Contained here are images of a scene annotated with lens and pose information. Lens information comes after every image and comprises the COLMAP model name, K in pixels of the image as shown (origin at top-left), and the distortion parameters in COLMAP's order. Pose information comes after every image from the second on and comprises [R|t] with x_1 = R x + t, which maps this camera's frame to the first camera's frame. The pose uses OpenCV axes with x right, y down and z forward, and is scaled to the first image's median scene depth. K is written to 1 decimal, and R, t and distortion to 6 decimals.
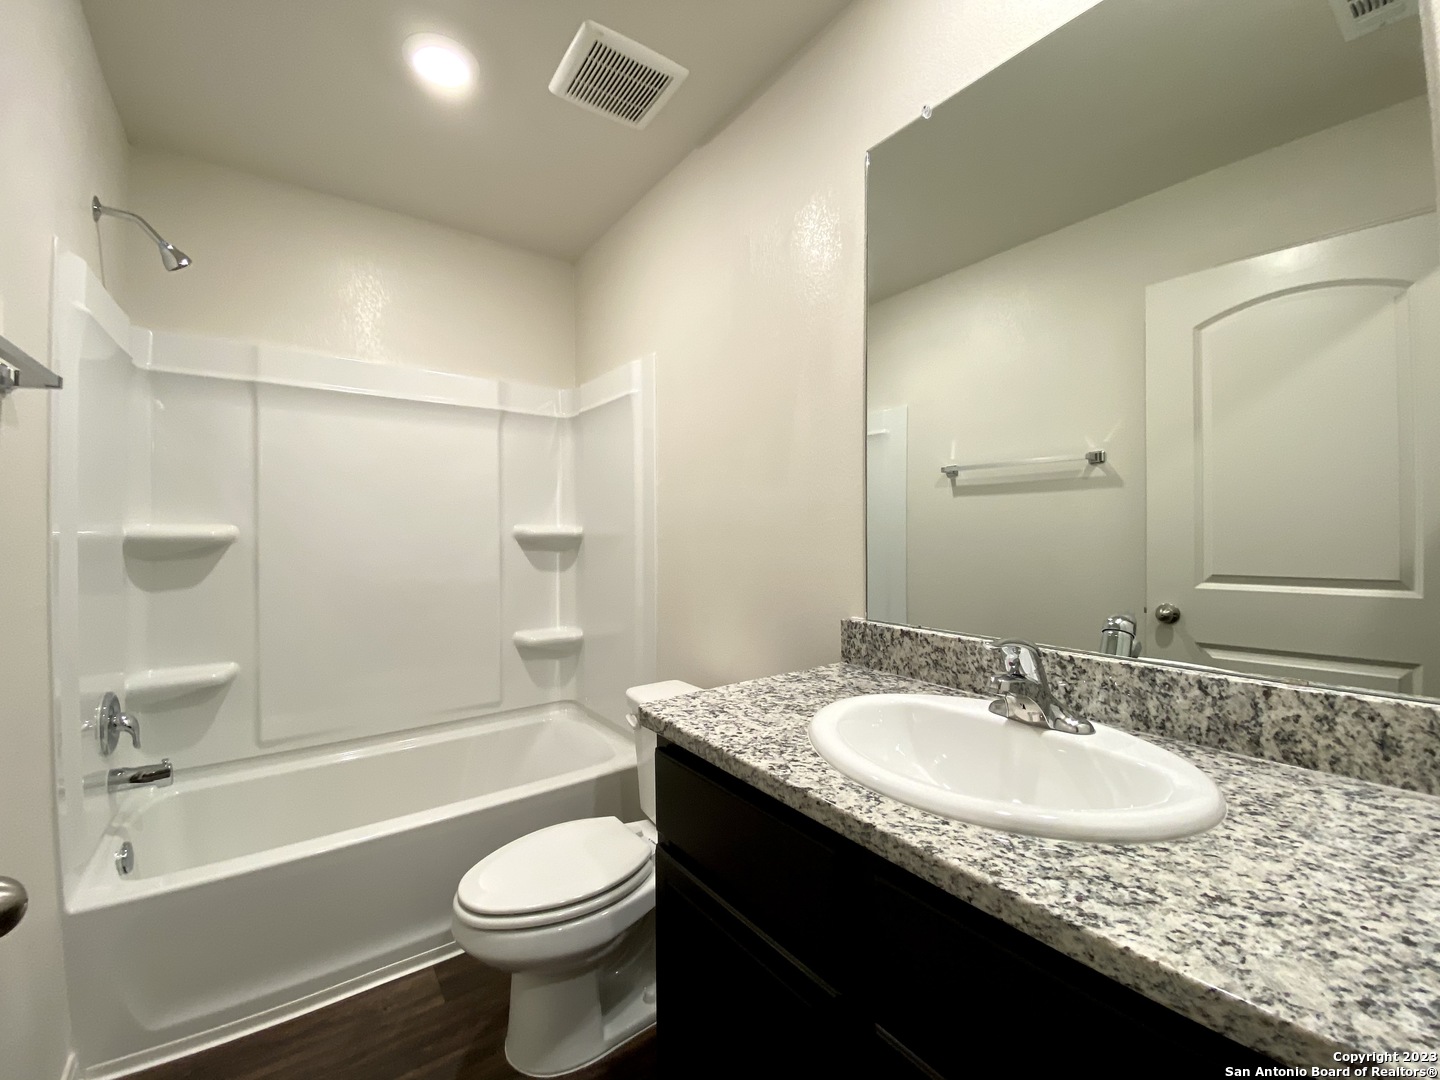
lens RADIAL K [[584.9, 0, 718.6], [0, 584.9, 531.0], [0, 0, 1]] dist [0.014326, -0.016583]
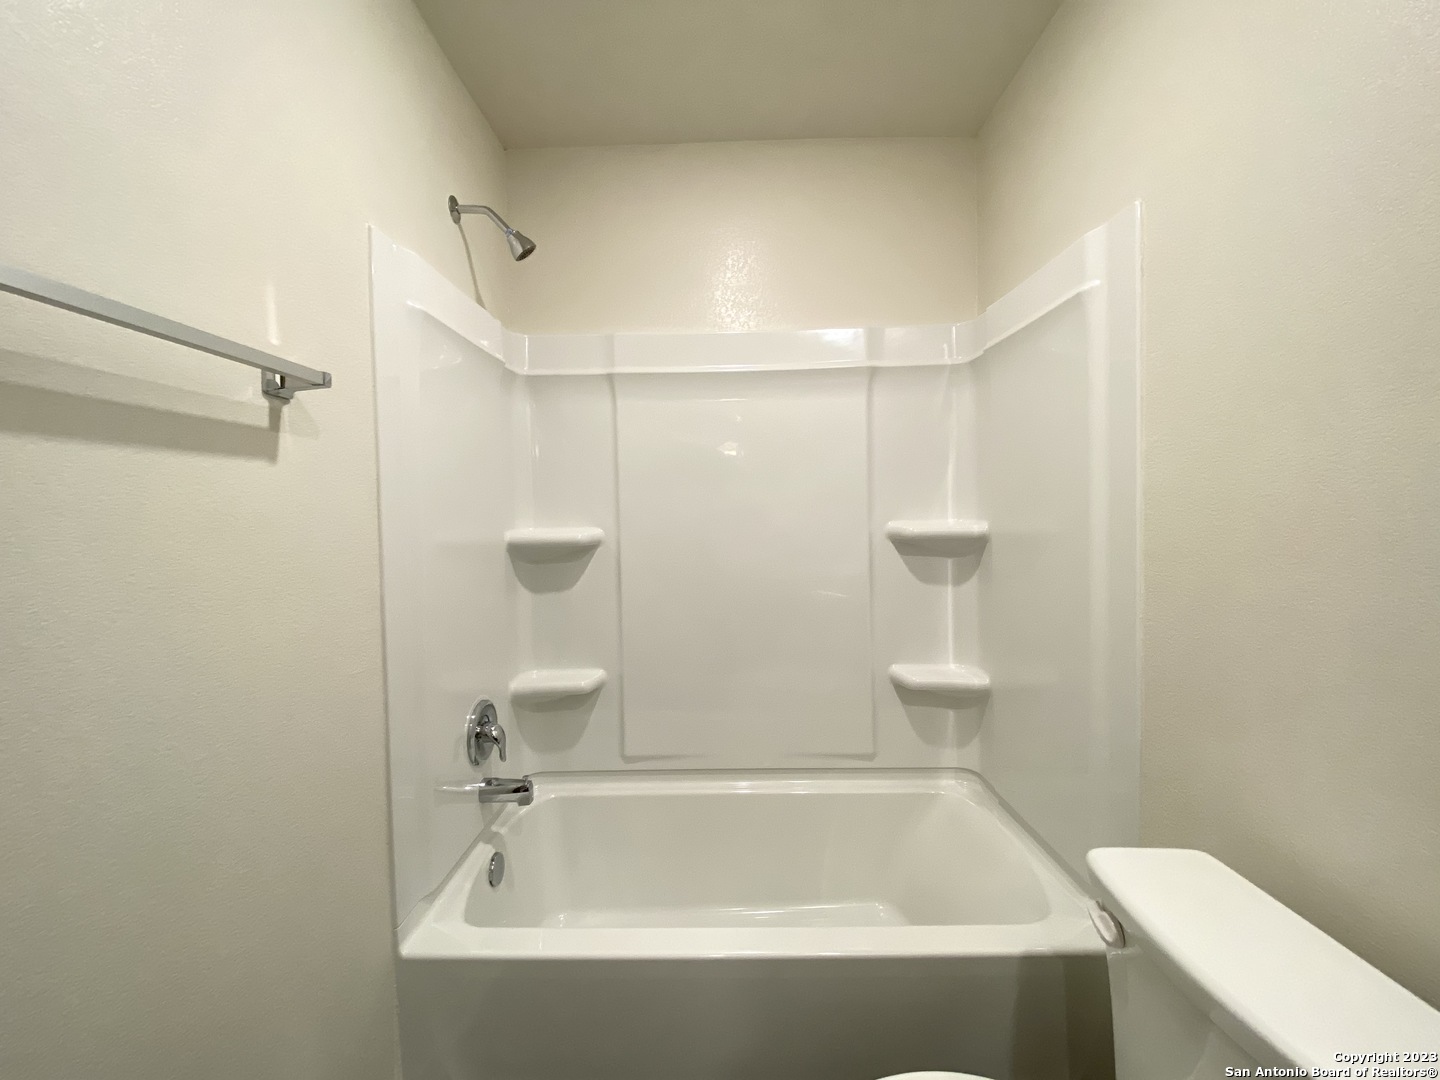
lens RADIAL K [[584.9, 0, 713.2], [0, 584.9, 528.1], [0, 0, 1]] dist [0.014326, -0.016583]
pose [[0.793529, 0.002910, -0.608526, -0.080534], [0.016178, 0.999534, 0.025876, -0.024692], [0.608317, -0.030378, 0.793112, 0.296398]]
